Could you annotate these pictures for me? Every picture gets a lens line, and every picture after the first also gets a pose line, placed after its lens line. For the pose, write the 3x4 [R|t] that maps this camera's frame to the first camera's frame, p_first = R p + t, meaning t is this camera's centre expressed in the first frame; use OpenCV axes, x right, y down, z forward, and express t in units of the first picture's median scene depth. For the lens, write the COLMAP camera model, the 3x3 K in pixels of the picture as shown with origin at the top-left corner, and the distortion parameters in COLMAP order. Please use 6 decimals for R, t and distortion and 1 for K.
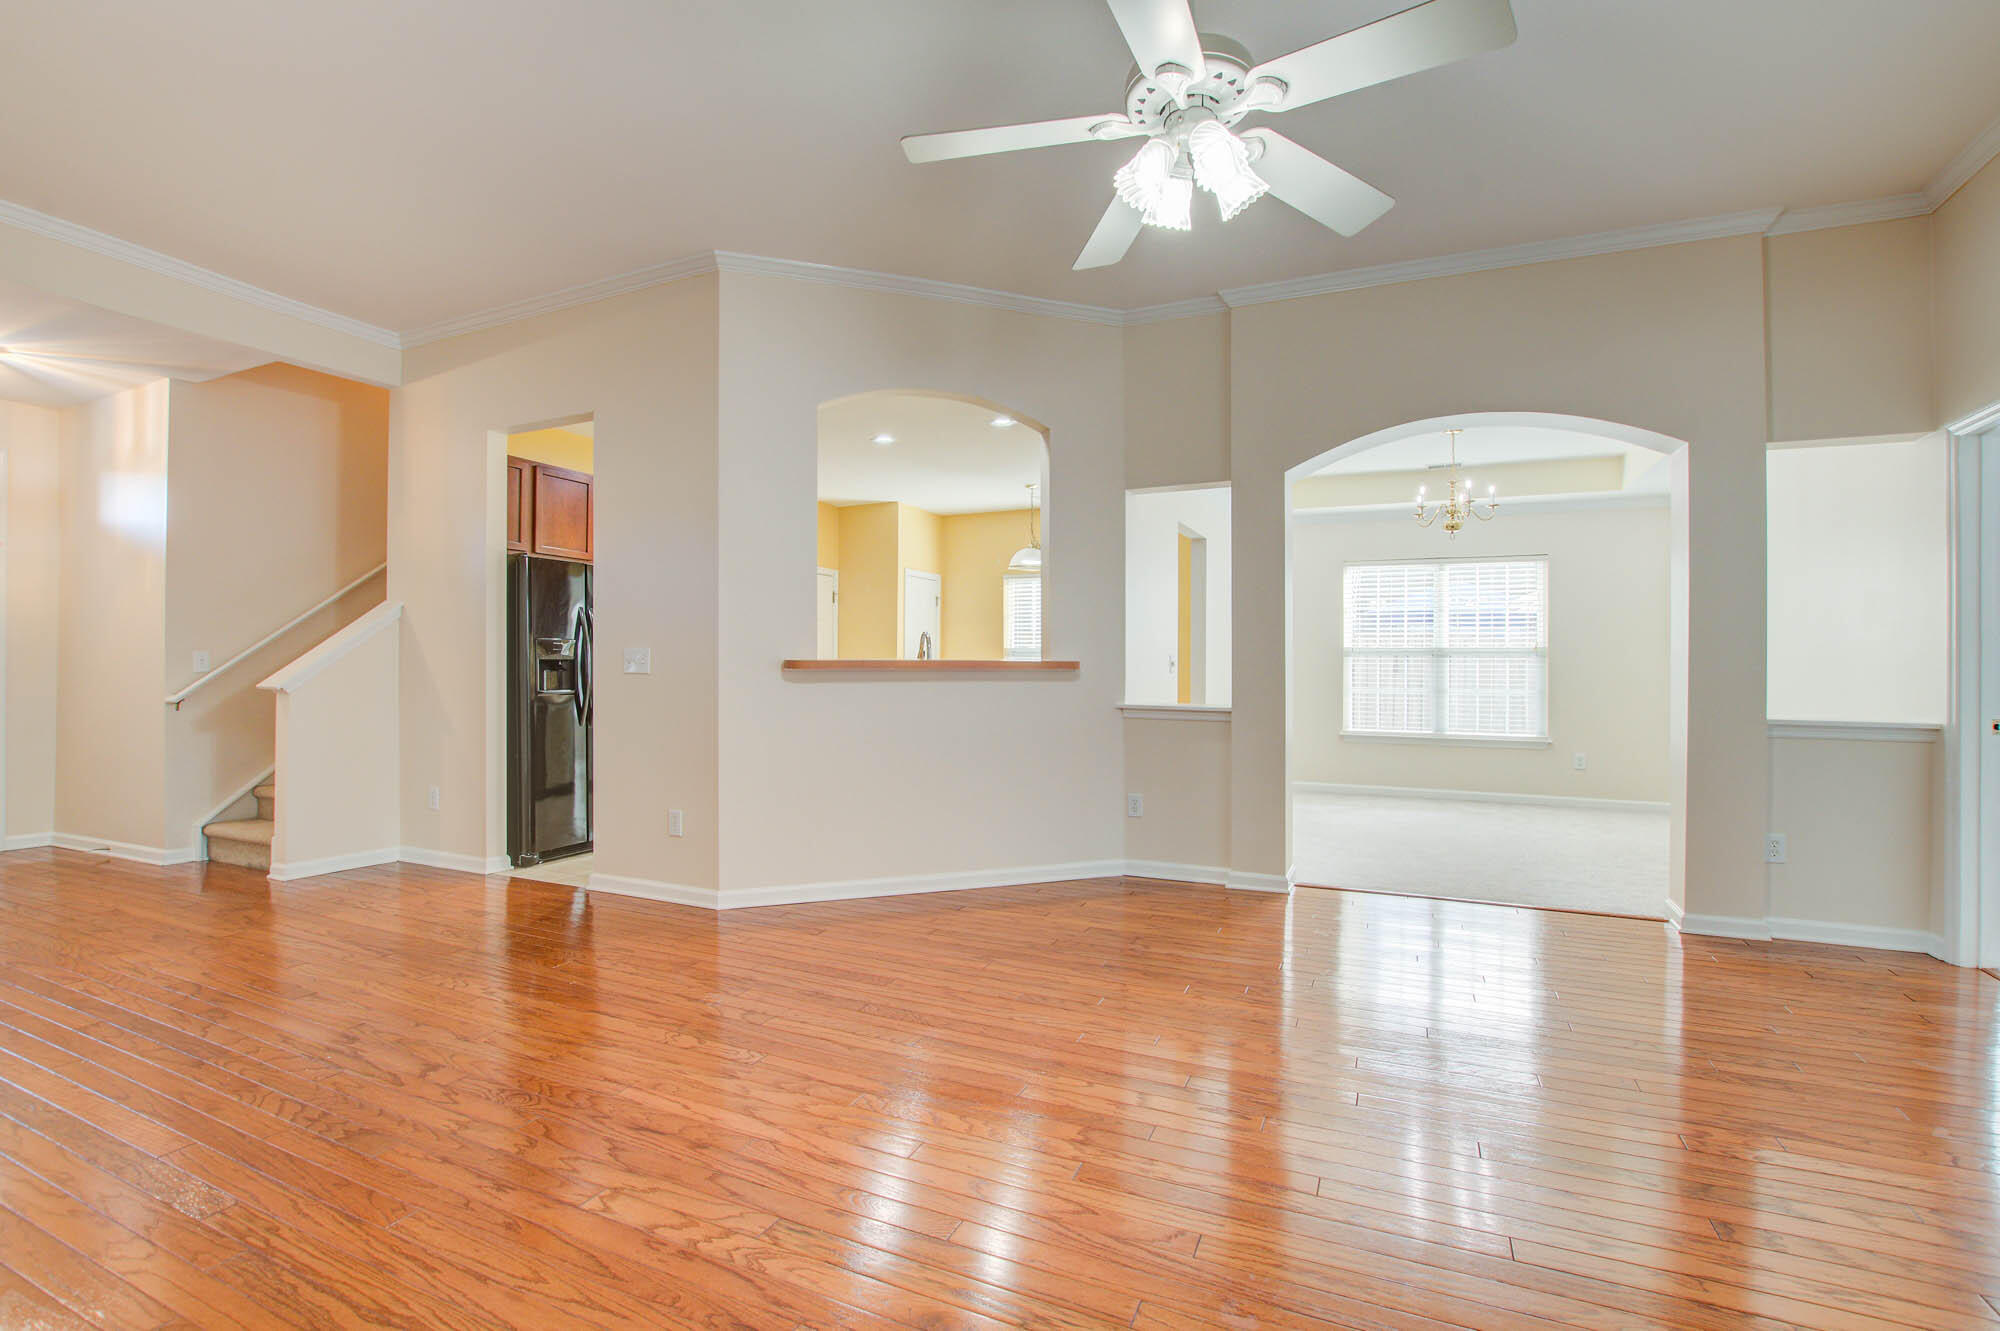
lens RADIAL K [[895.9, 0, 1010.2], [0, 895.9, 668.3], [0, 0, 1]] dist [-0.011321, 0.001516]
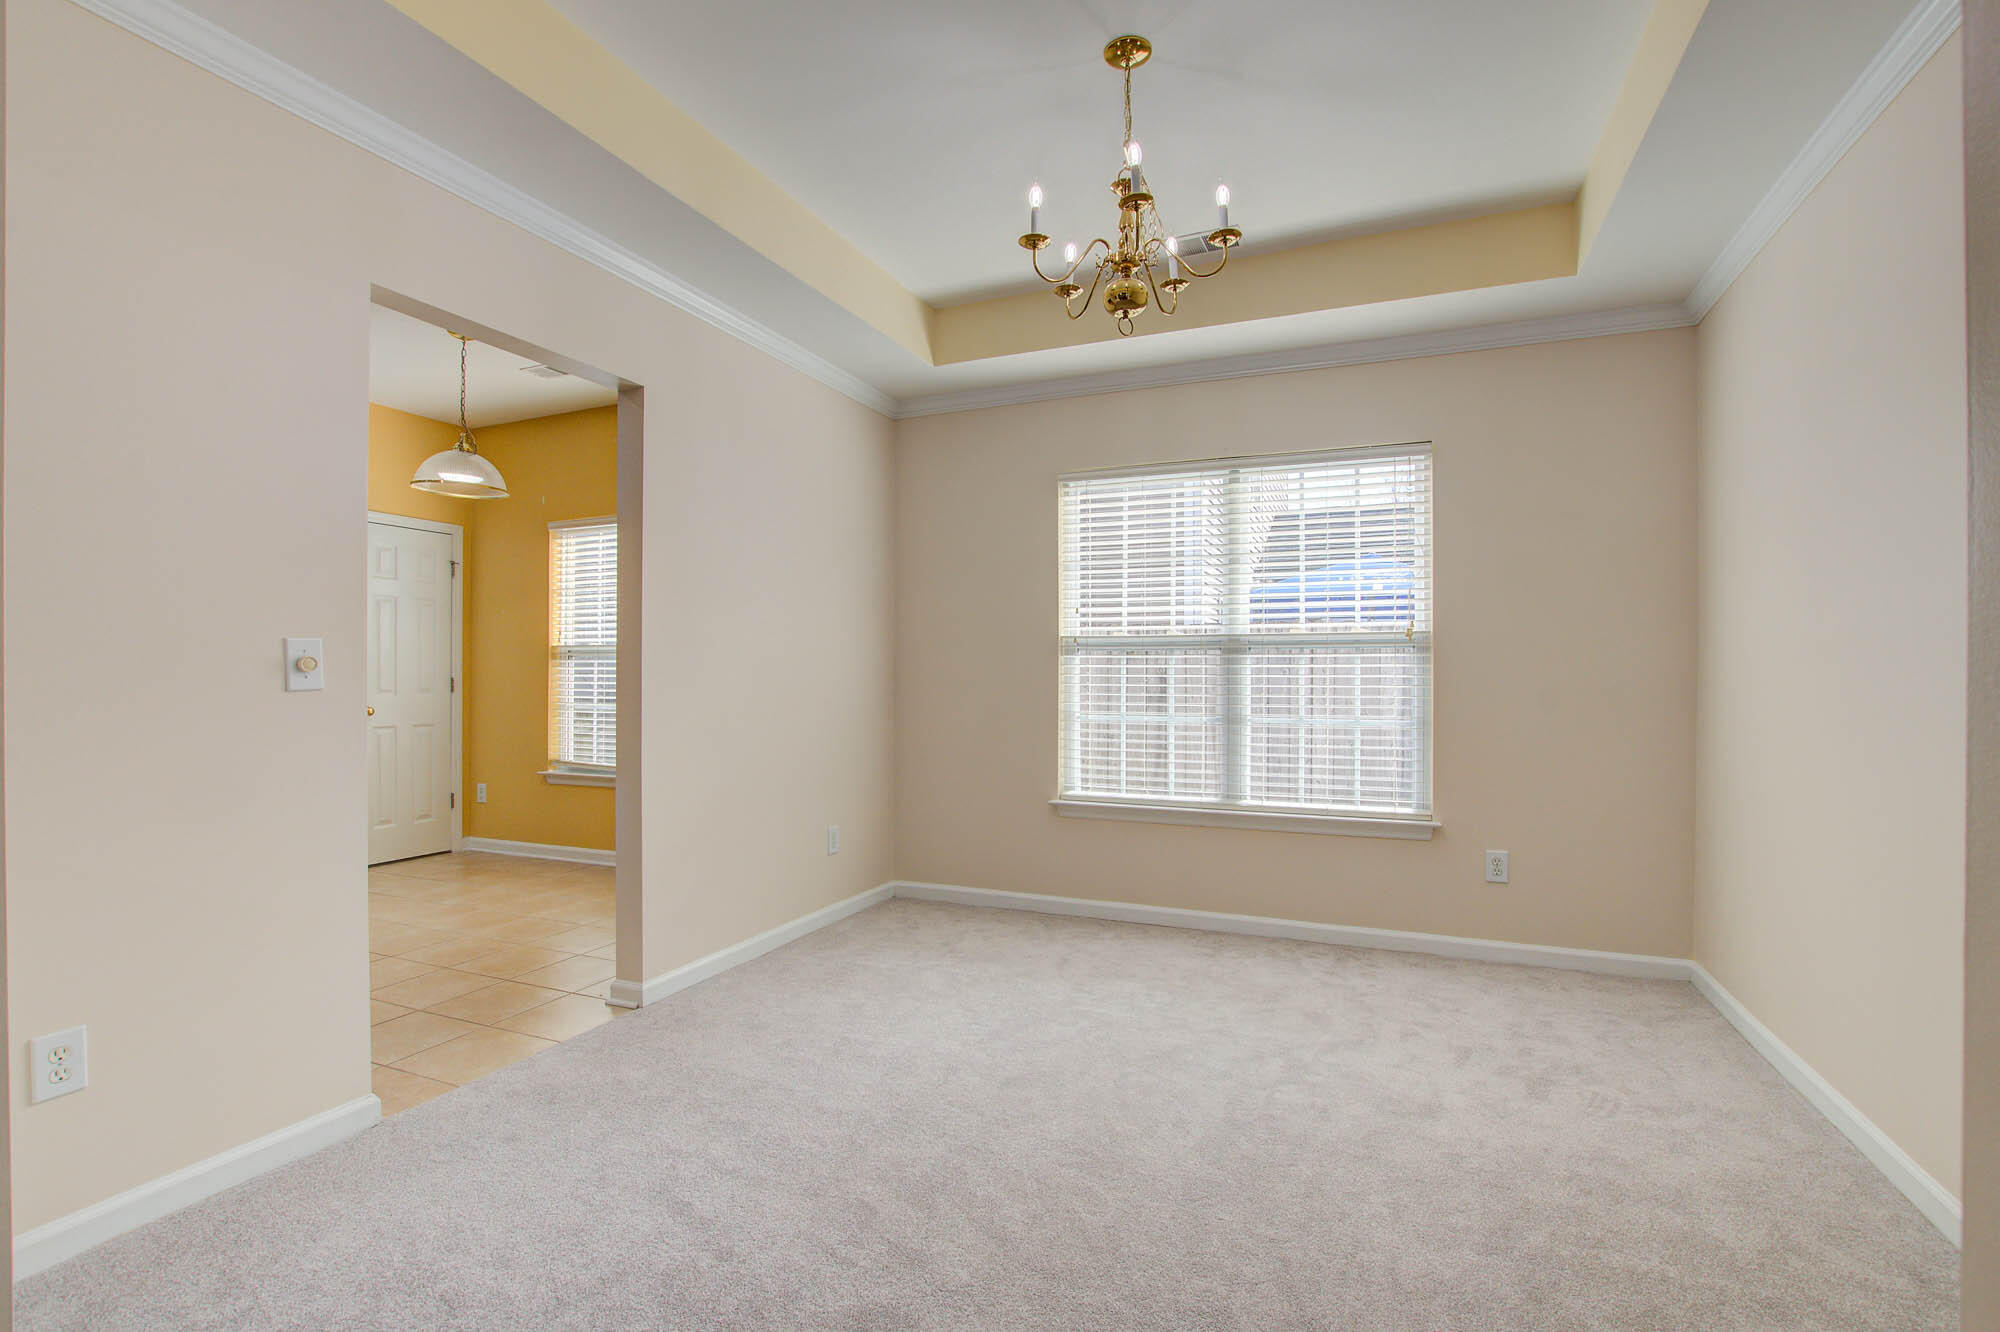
lens RADIAL K [[895.9, 0, 1007.0], [0, 895.9, 673.6], [0, 0, 1]] dist [-0.011321, 0.001516]
pose [[0.999892, -0.005321, 0.013730, 0.343770], [0.005412, 0.999964, -0.006556, 0.002039], [-0.013695, 0.006629, 0.999884, 0.488179]]
